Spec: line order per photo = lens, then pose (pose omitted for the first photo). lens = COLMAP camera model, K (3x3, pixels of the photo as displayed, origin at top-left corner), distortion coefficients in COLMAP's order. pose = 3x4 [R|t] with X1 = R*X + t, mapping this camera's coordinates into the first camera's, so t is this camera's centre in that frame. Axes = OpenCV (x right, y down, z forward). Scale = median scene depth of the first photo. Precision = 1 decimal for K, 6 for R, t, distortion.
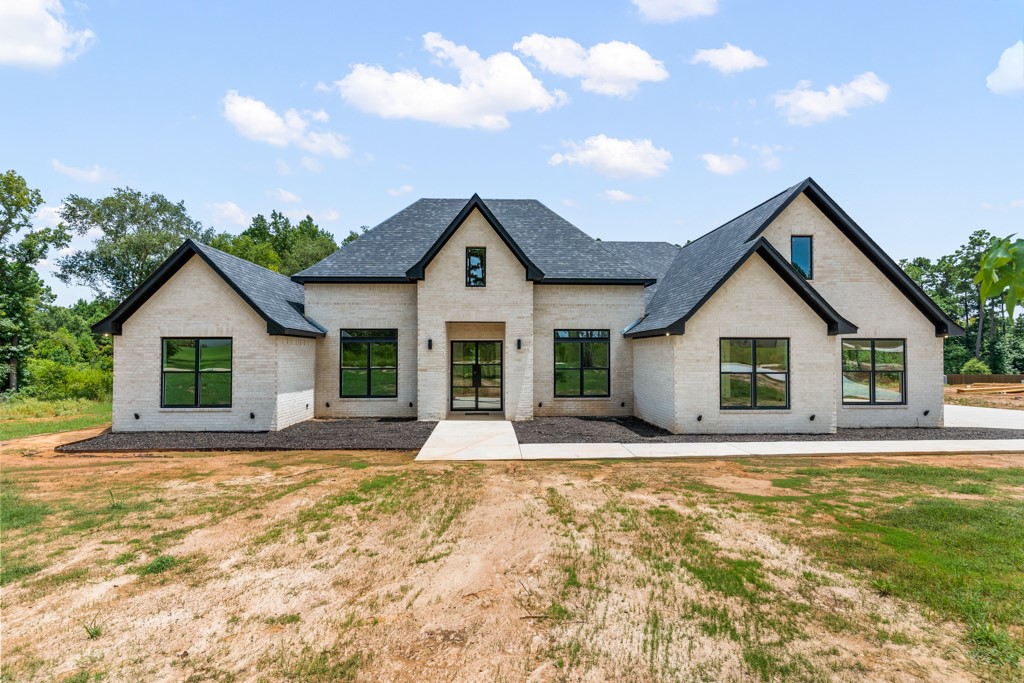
lens RADIAL K [[486.5, 0, 511.3], [0, 486.5, 339.9], [0, 0, 1]] dist [0.000368, 0.001503]
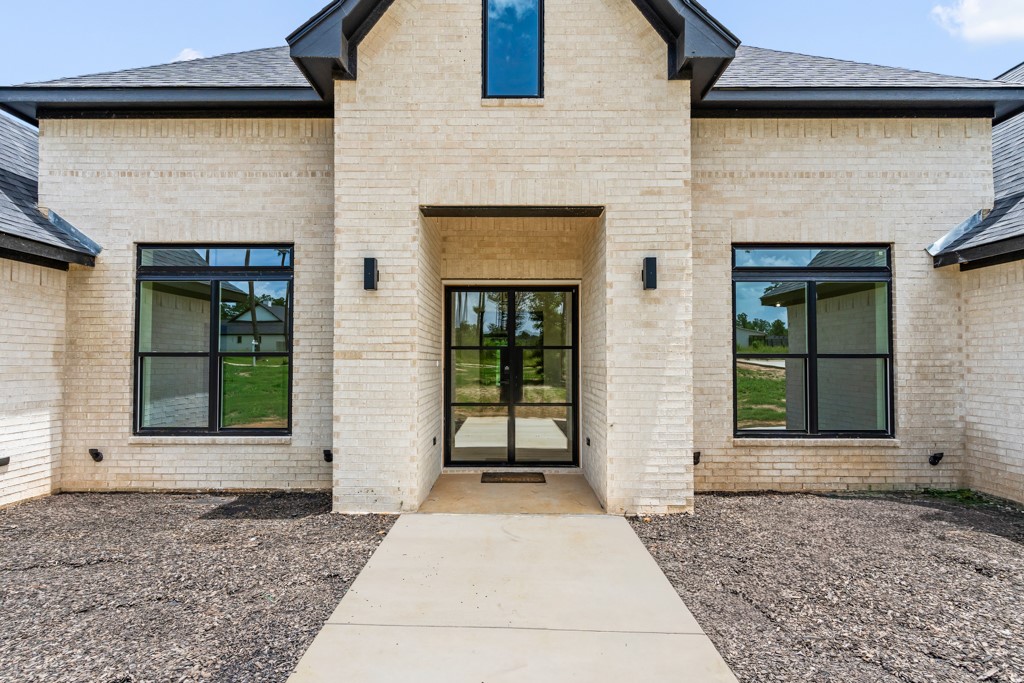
lens RADIAL K [[486.5, 0, 506.9], [0, 486.5, 347.0], [0, 0, 1]] dist [0.000368, 0.001503]
pose [[0.998562, -0.001189, -0.053588, -0.058136], [0.001069, 0.999997, -0.002264, 0.055109], [0.053590, 0.002203, 0.998561, 0.656347]]
